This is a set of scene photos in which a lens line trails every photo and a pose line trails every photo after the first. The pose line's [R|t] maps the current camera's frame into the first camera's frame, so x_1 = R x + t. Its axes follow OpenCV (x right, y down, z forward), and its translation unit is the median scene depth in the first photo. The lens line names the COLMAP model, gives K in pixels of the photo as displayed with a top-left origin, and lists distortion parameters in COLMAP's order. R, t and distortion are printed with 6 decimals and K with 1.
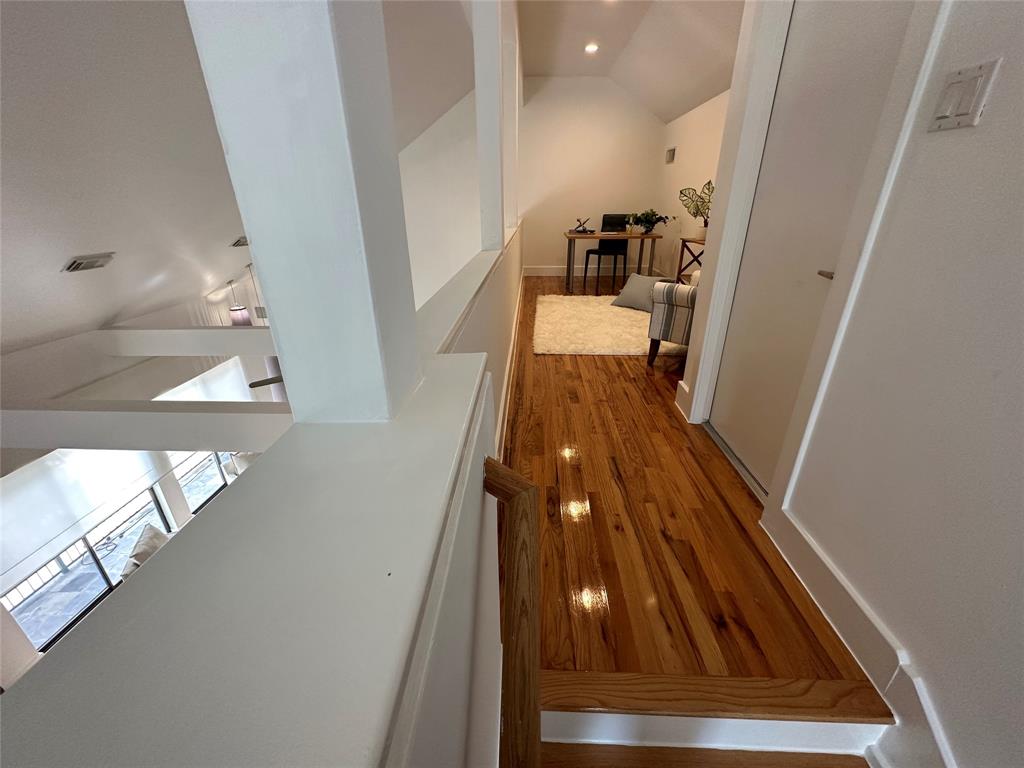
lens RADIAL K [[409.4, 0, 512.8], [0, 409.4, 382.7], [0, 0, 1]] dist [-0.005430, 0.001309]
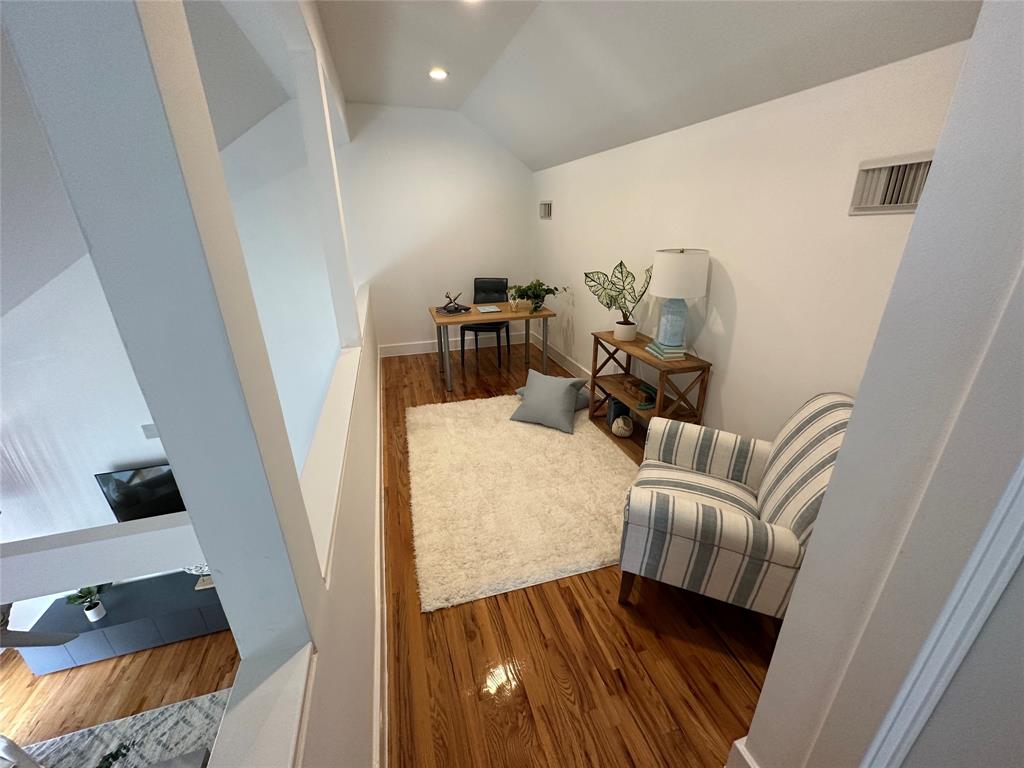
lens RADIAL K [[409.4, 0, 513.2], [0, 409.4, 386.6], [0, 0, 1]] dist [-0.005430, 0.001309]
pose [[0.943290, -0.126299, 0.307007, 0.023072], [0.137093, 0.990463, -0.013758, -0.215490], [-0.302342, 0.055067, 0.951608, 0.267626]]
